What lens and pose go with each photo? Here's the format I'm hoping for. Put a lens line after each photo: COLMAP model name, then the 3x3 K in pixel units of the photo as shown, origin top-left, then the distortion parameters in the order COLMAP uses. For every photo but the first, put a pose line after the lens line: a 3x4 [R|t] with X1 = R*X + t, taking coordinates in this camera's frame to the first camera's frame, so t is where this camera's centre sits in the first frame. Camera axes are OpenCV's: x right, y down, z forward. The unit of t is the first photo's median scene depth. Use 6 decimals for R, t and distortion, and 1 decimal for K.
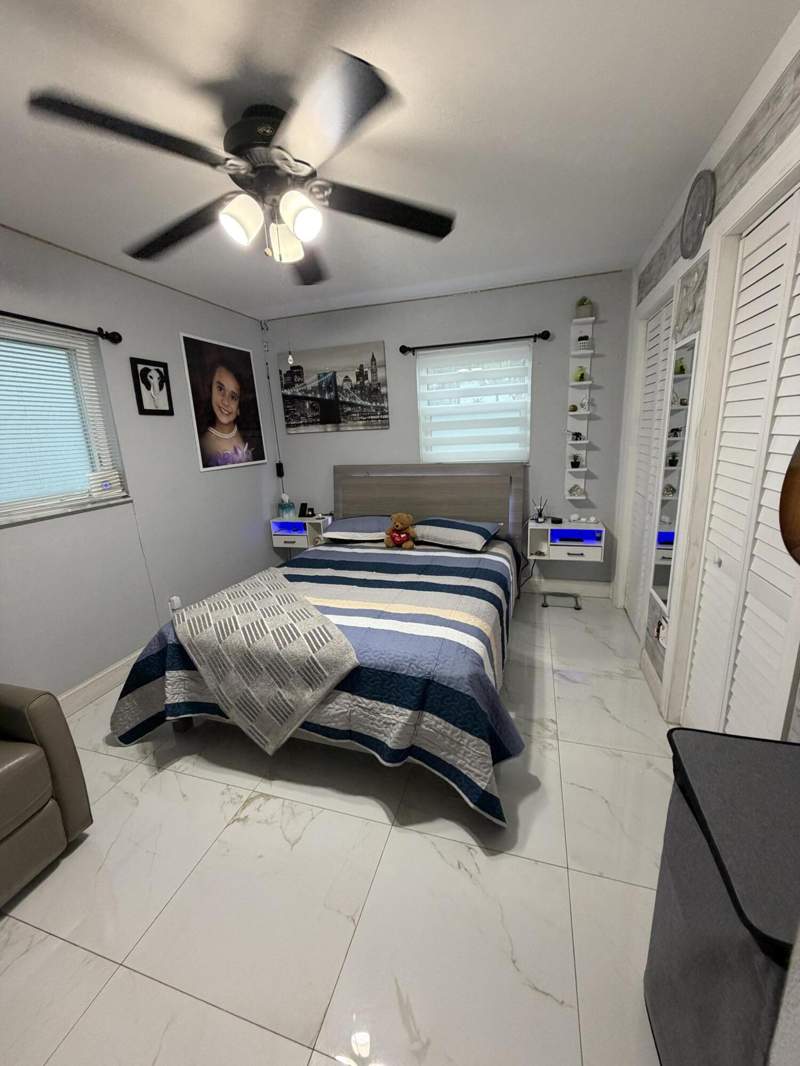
lens RADIAL K [[423.6, 0, 400.0], [0, 423.6, 530.0], [0, 0, 1]] dist [-0.000301, -0.000202]
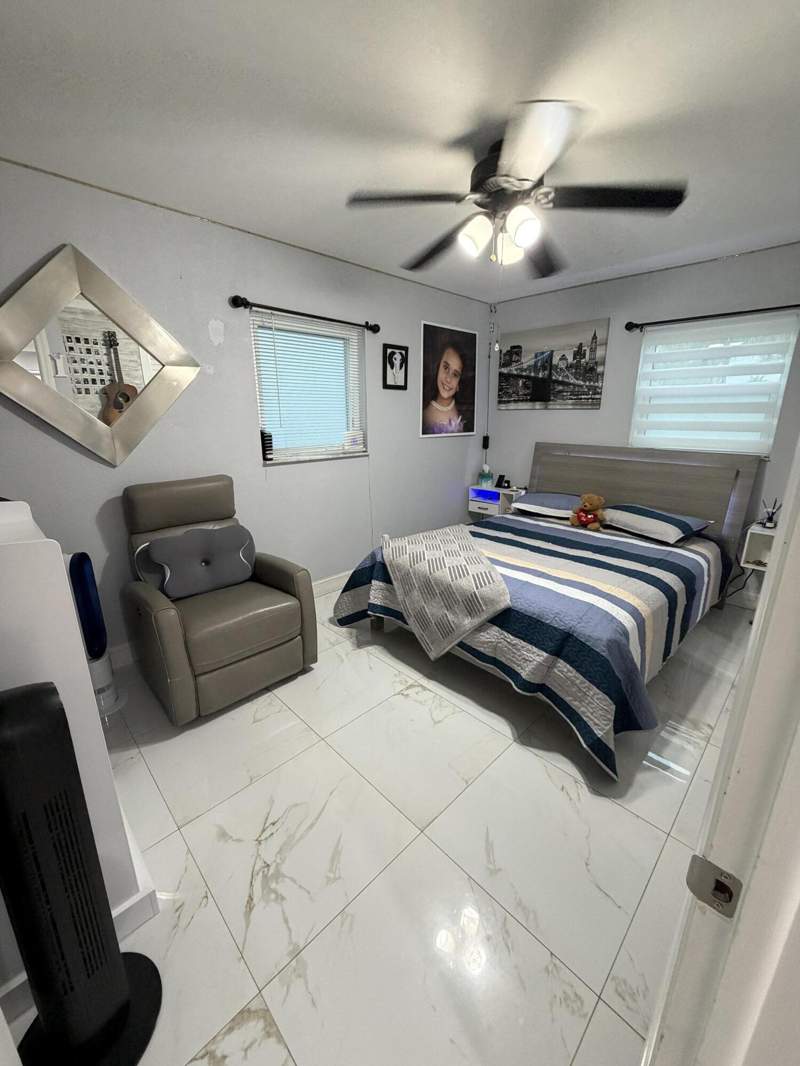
lens RADIAL K [[423.6, 0, 400.0], [0, 423.6, 530.0], [0, 0, 1]] dist [-0.000301, -0.000202]
pose [[0.878764, 0.173084, -0.444765, 0.076569], [-0.149685, 0.984853, 0.087517, 0.029716], [0.453176, -0.010332, 0.891361, -0.127738]]
